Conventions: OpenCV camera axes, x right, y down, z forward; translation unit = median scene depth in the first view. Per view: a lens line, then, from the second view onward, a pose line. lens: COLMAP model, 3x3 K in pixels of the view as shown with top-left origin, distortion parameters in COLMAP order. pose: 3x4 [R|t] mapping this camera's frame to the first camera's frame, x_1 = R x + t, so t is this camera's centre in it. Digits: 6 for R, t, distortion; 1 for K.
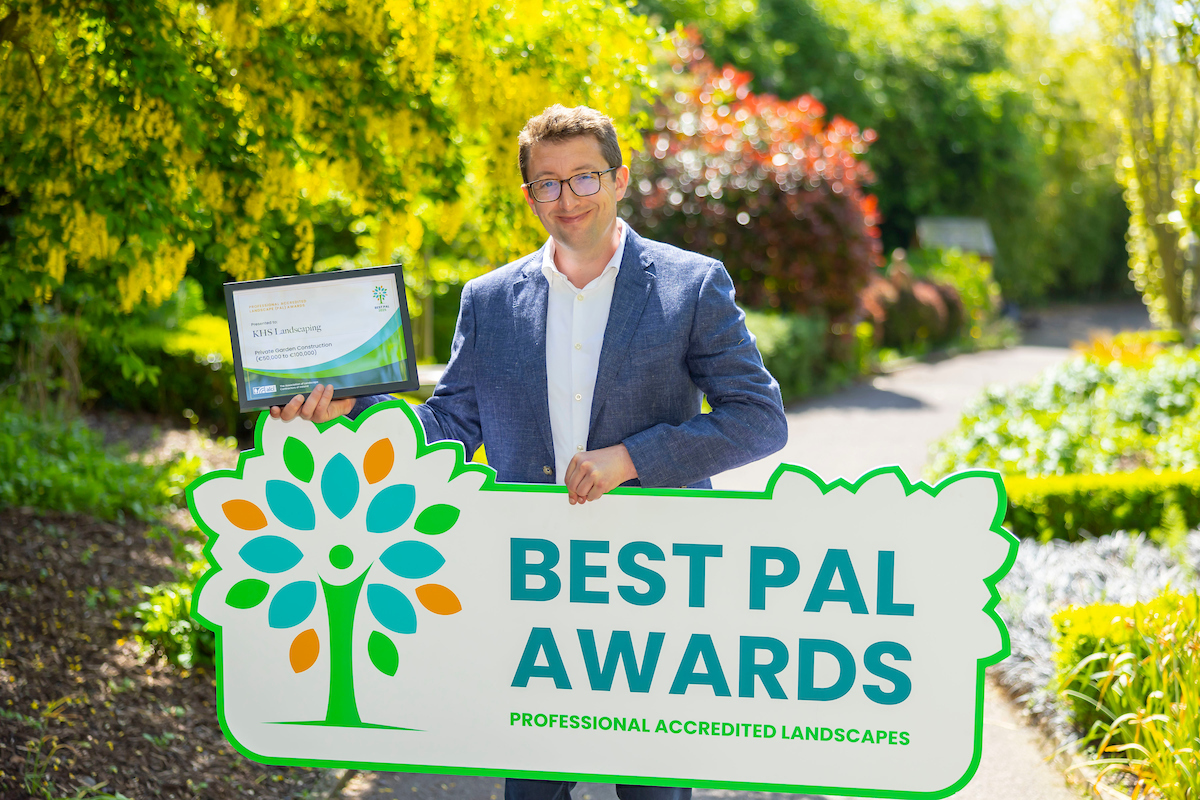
lens RADIAL K [[1885.0, 0, 600.0], [0, 1885.0, 400.0], [0, 0, 1]] dist [-0.013688, -0.071963]
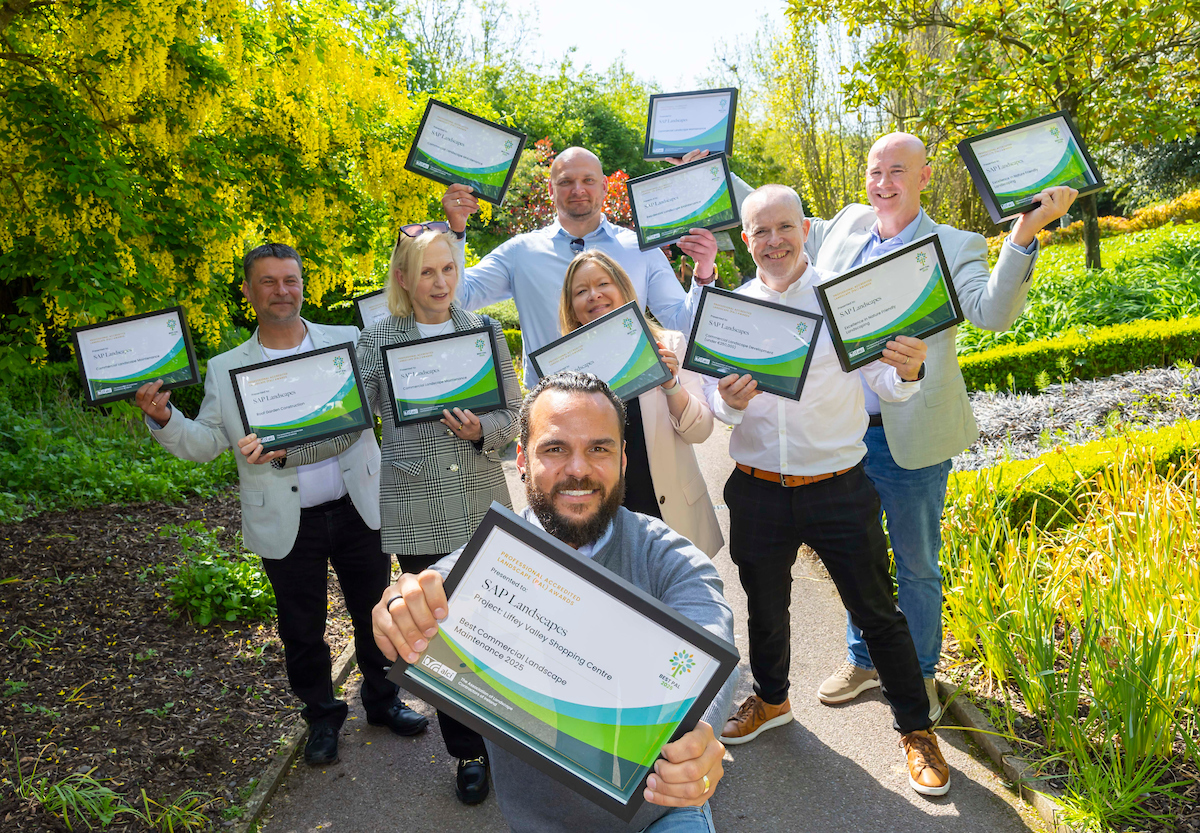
lens RADIAL K [[991.0, 0, 574.4], [0, 991.0, 418.2], [0, 0, 1]] dist [0.011593, 0.005975]
pose [[0.990982, -0.129578, 0.034125, 0.029912], [0.127060, 0.989577, 0.067771, -0.015597], [-0.042551, -0.062824, 0.997117, 0.261486]]
